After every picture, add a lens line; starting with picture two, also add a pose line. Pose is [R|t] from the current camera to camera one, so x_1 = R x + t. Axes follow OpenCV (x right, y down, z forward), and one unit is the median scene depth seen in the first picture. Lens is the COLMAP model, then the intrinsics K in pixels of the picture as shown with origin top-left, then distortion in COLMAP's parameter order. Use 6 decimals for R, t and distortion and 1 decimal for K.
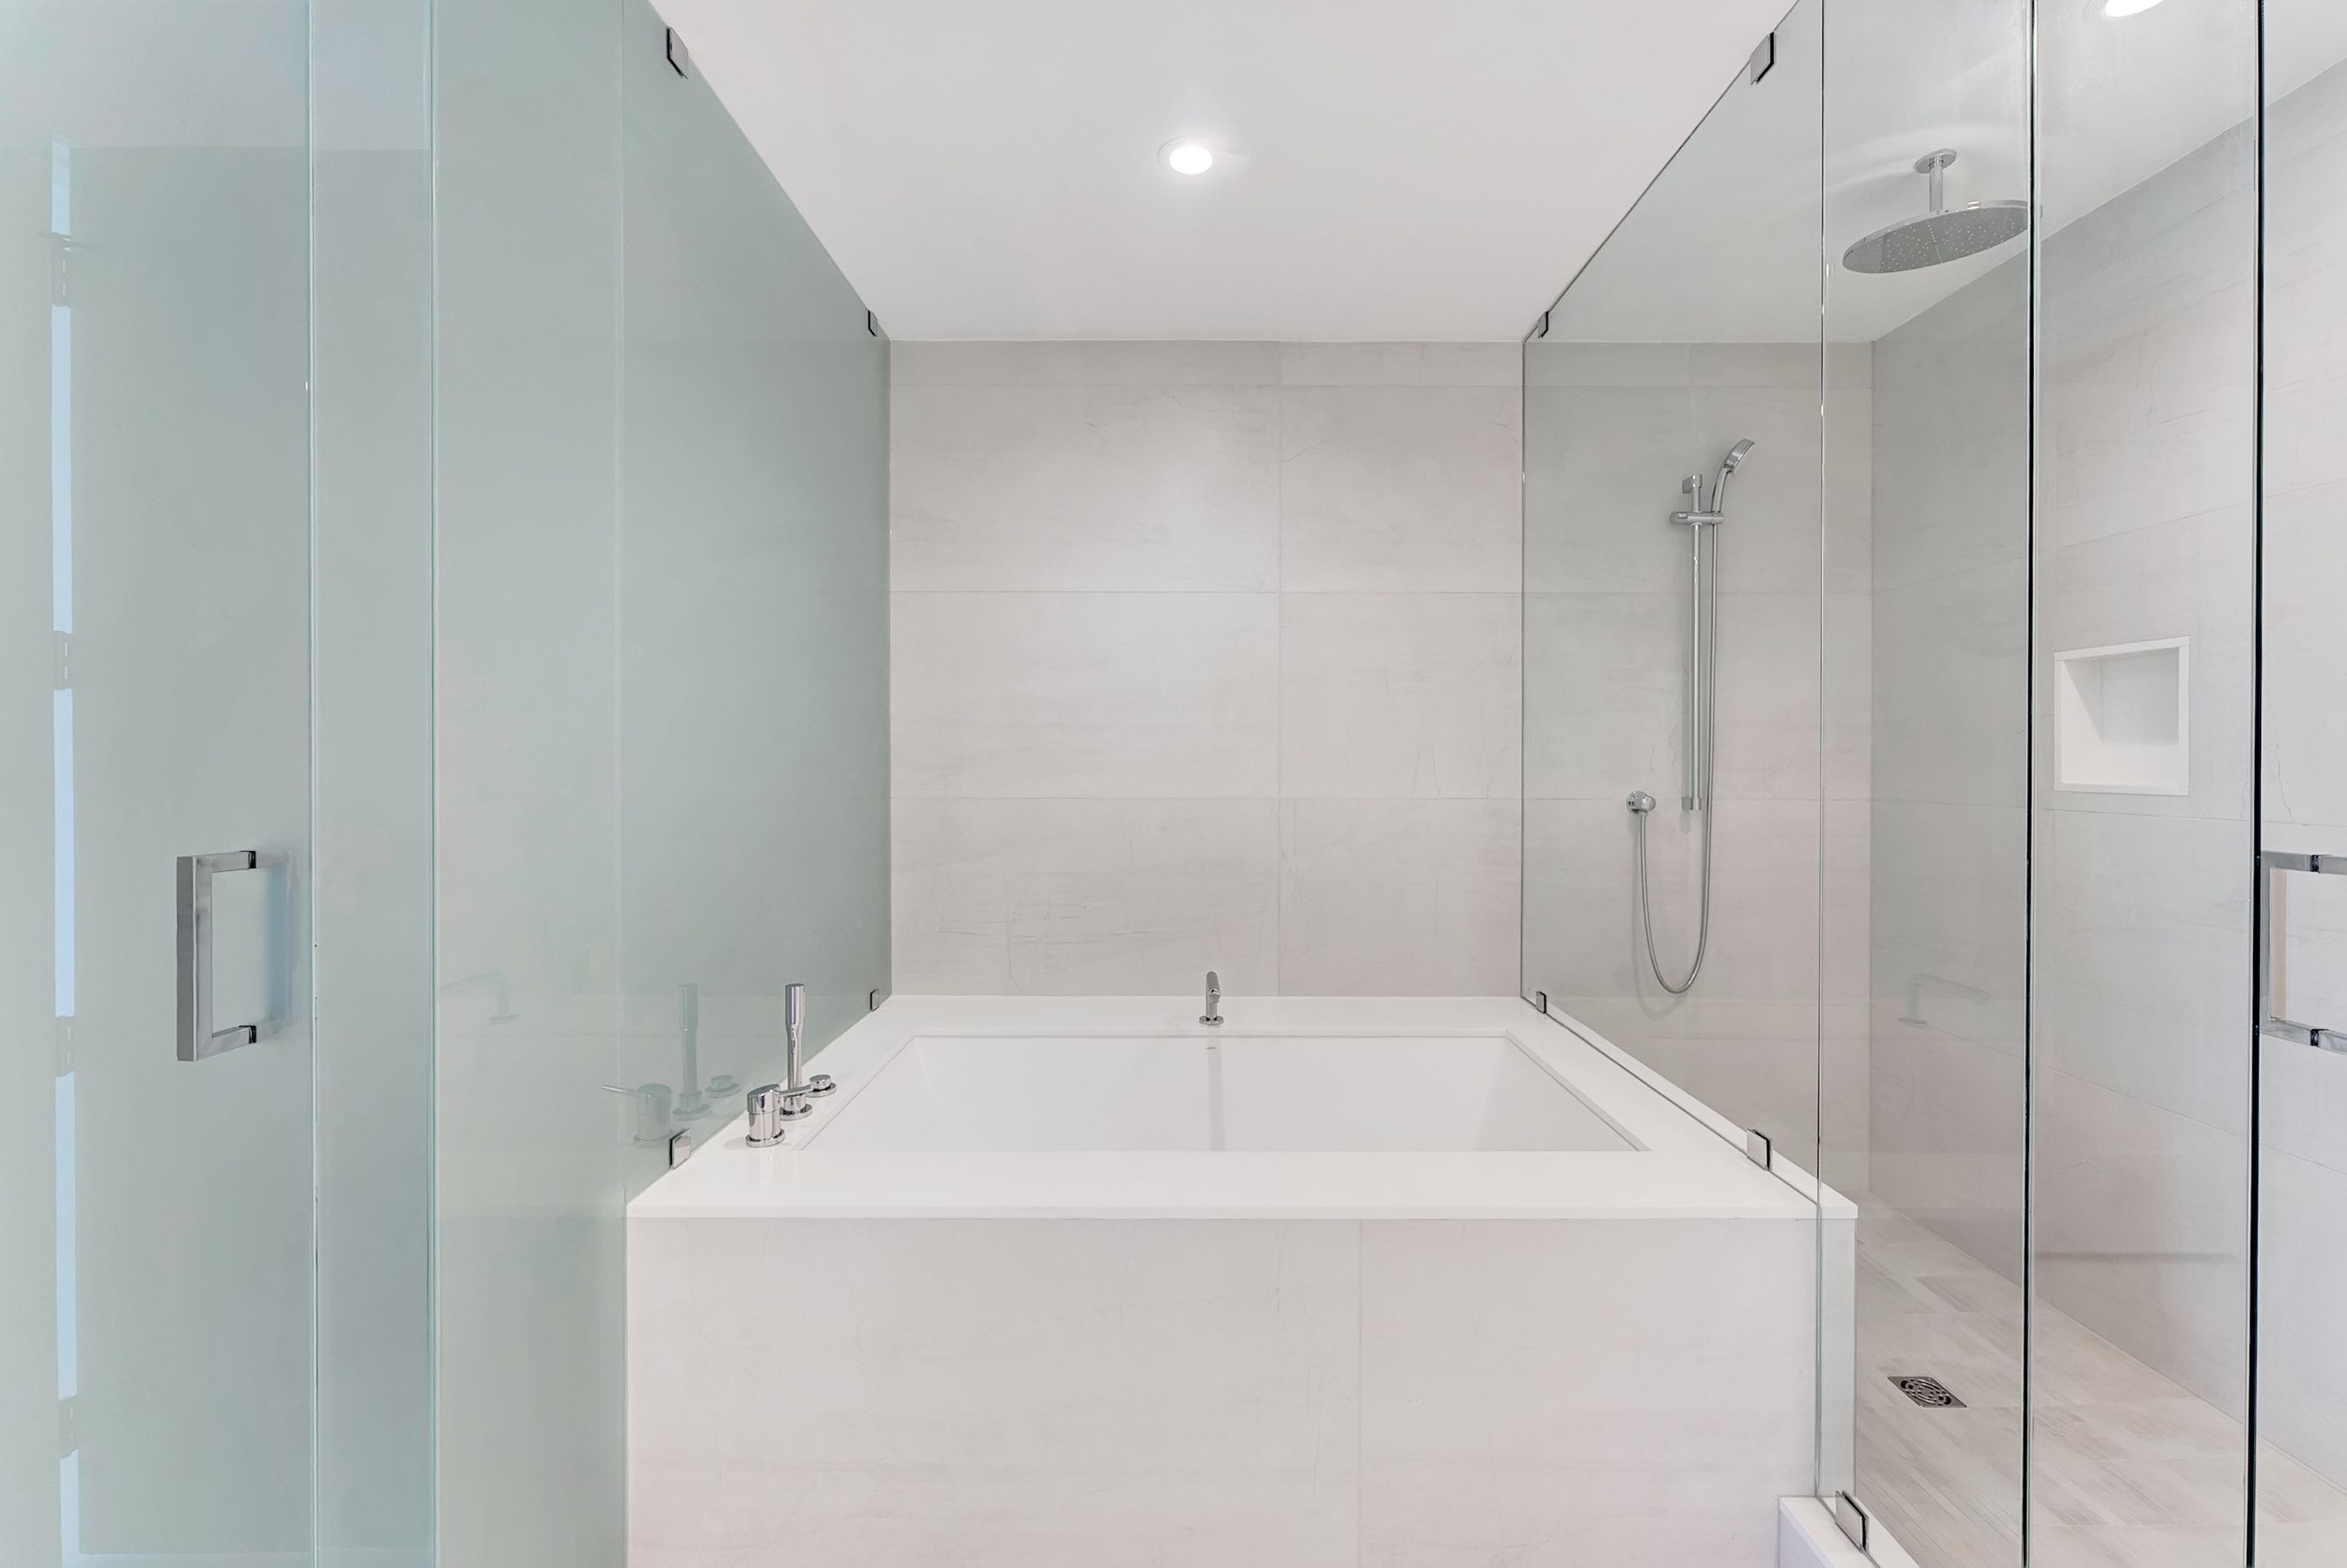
lens RADIAL K [[954.4, 0, 1186.4], [0, 954.4, 766.1], [0, 0, 1]] dist [0.007944, 0.000352]
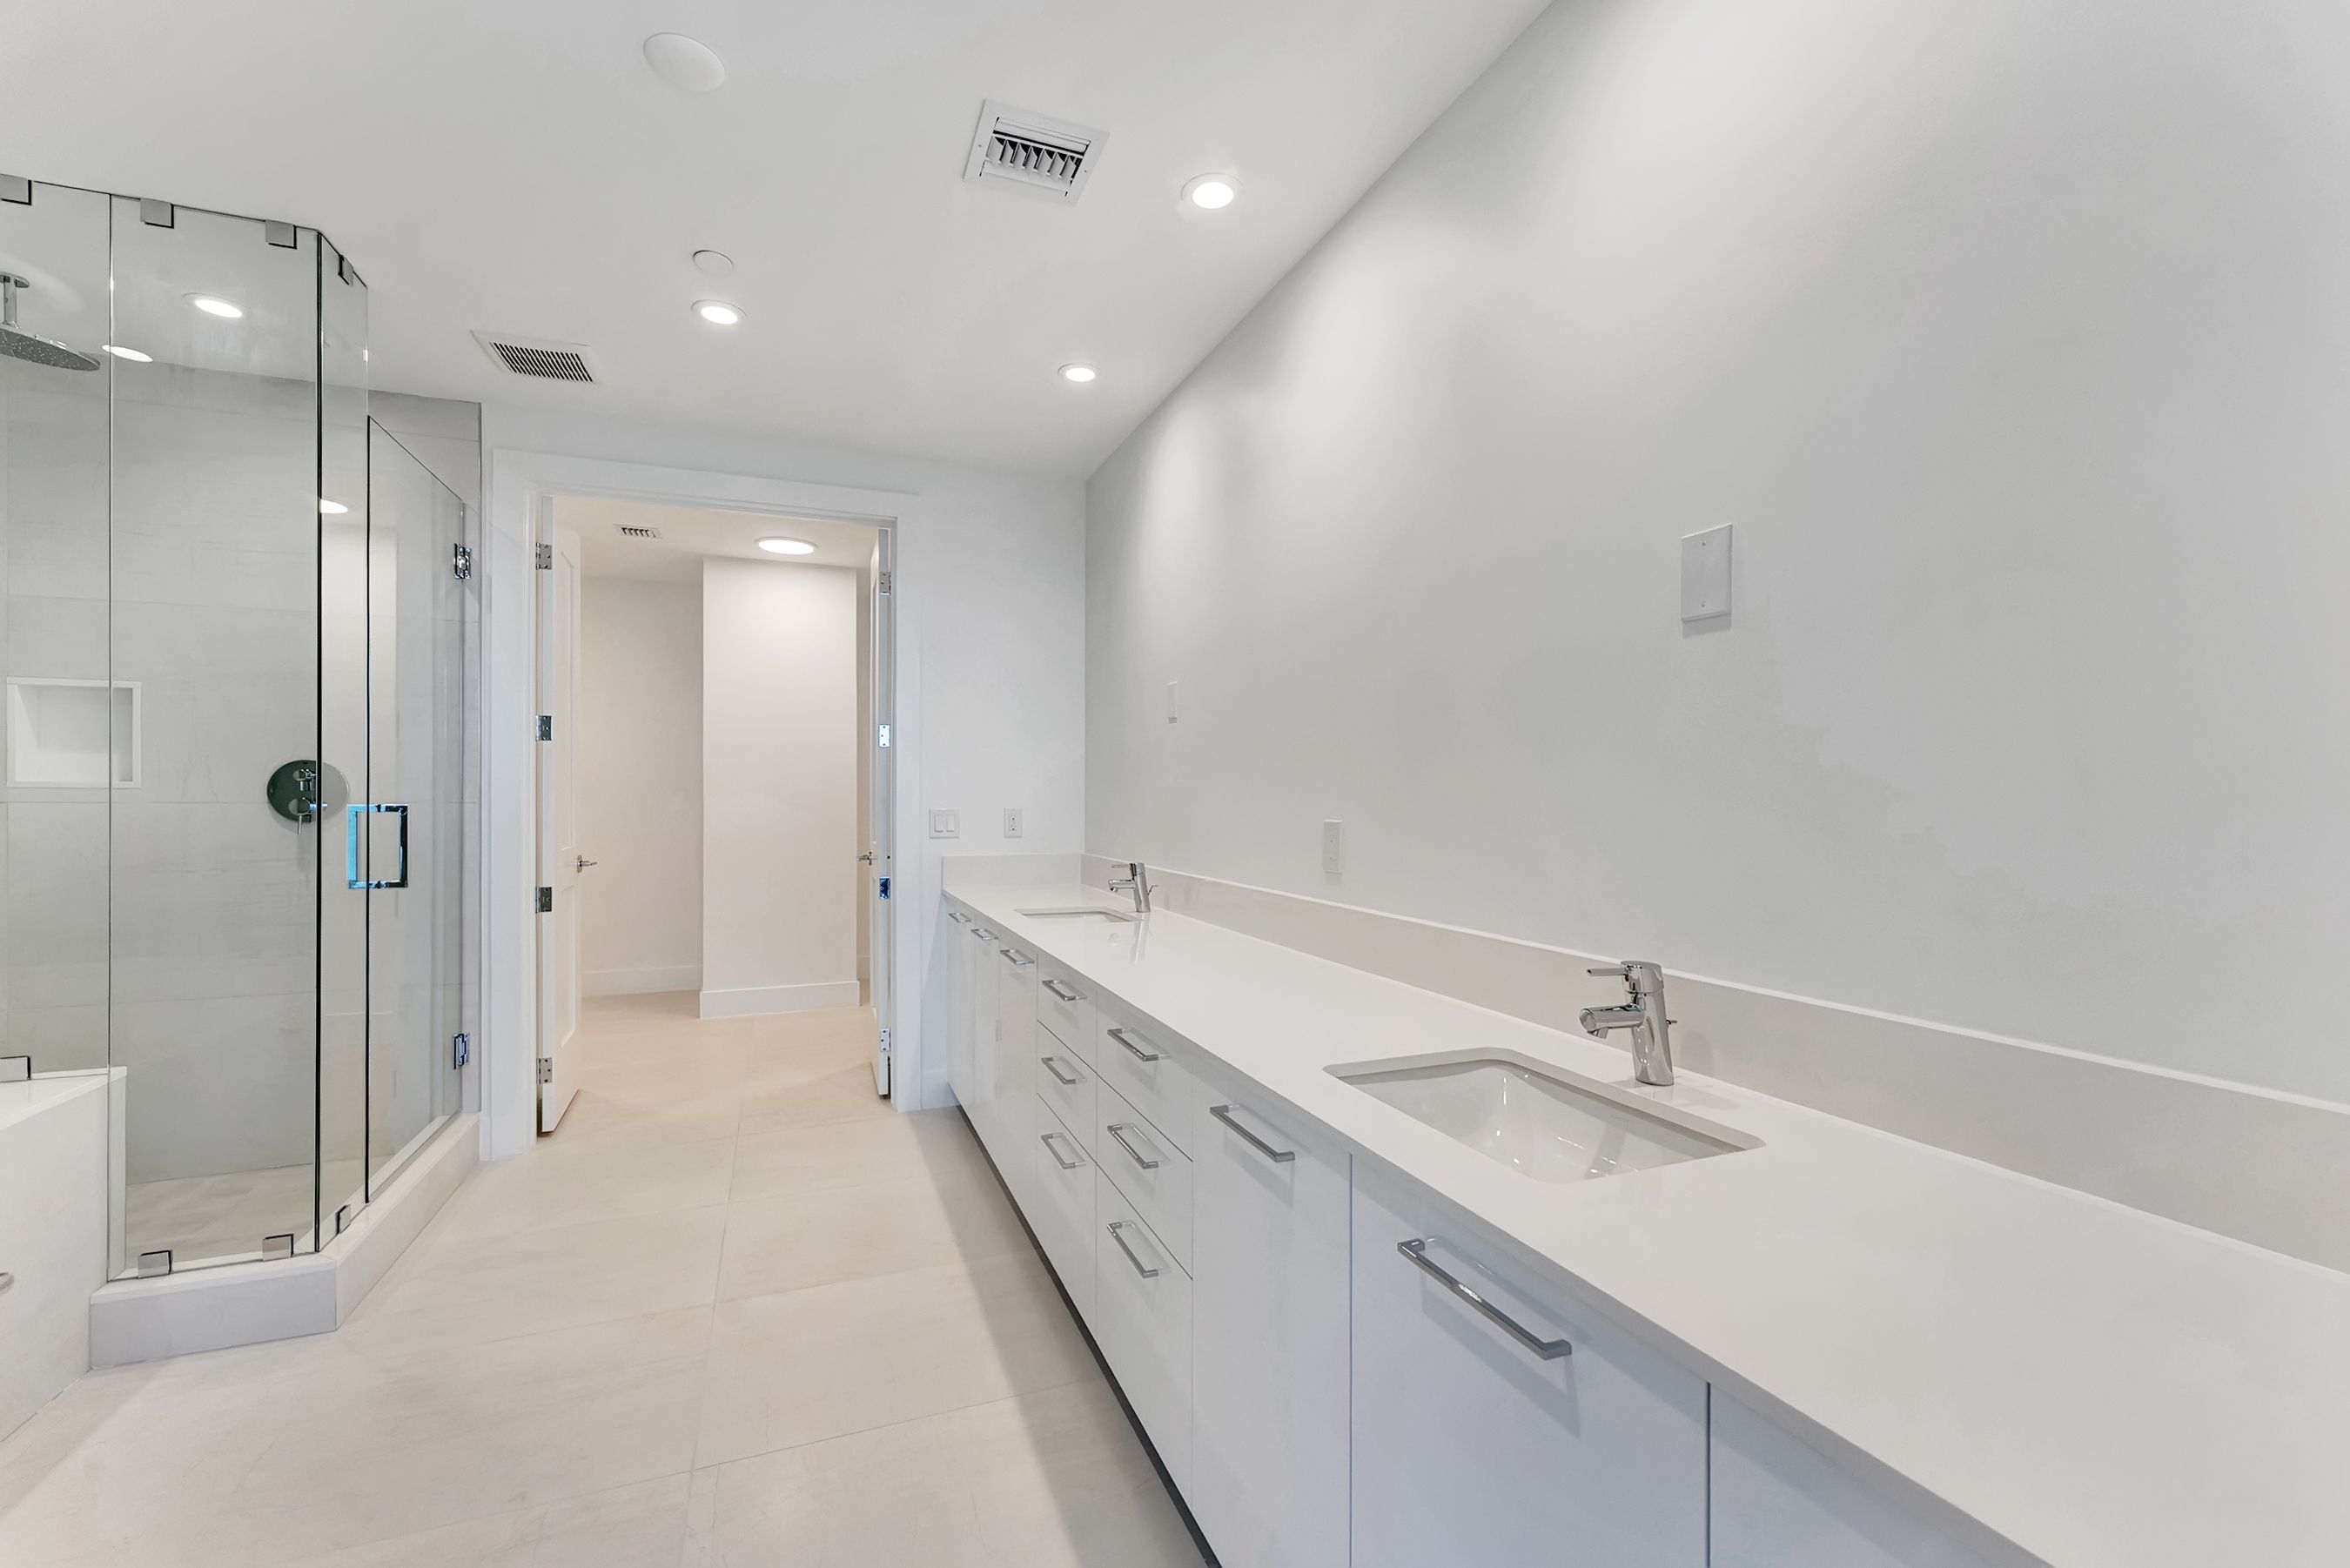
lens RADIAL K [[946.7, 0, 1155.2], [0, 946.7, 790.6], [0, 0, 1]] dist [0.003496, 0.000164]
pose [[-0.358257, -0.000035, 0.933623, -0.632041], [-0.000150, 1.000000, -0.000020, 0.023683], [-0.933623, -0.000148, -0.358257, 0.040831]]
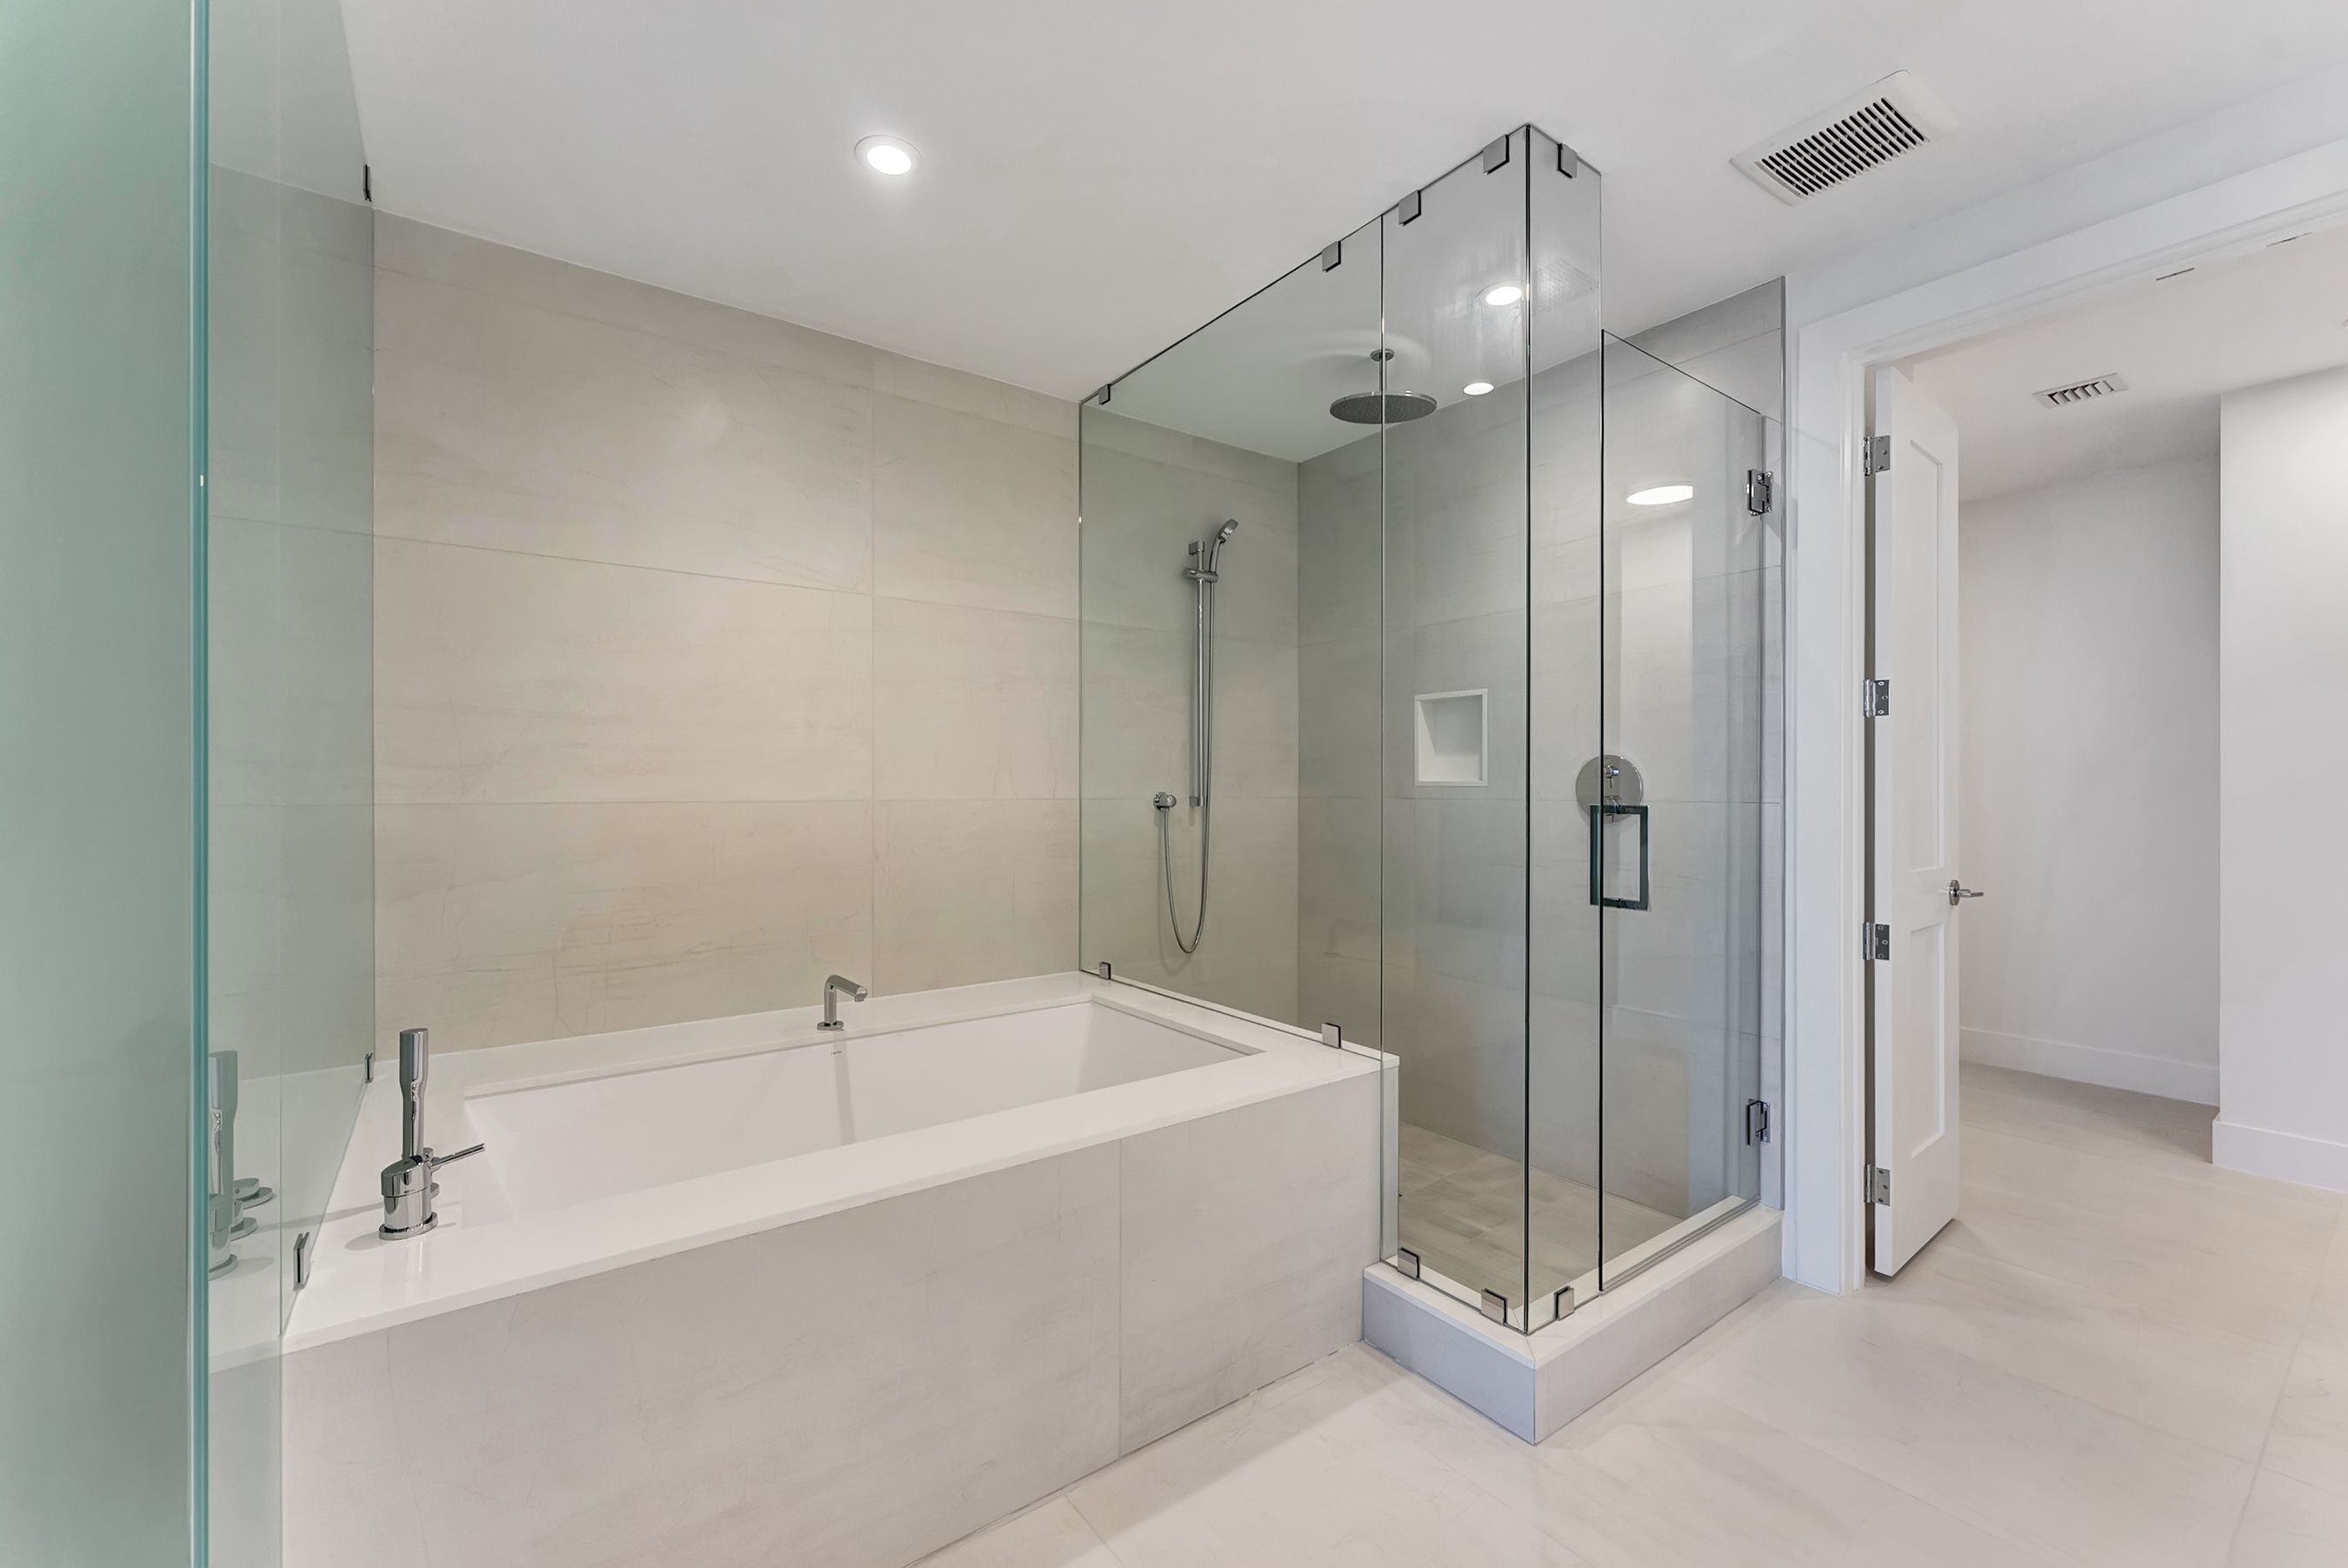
lens RADIAL K [[946.1, 0, 1154.2], [0, 946.1, 790.6], [0, 0, 1]] dist [0.003496, 0.000164]
pose [[0.816038, -0.004124, 0.577983, -0.241538], [0.004145, 0.999991, 0.001283, 0.023638], [-0.577983, 0.001349, 0.816048, 0.015429]]
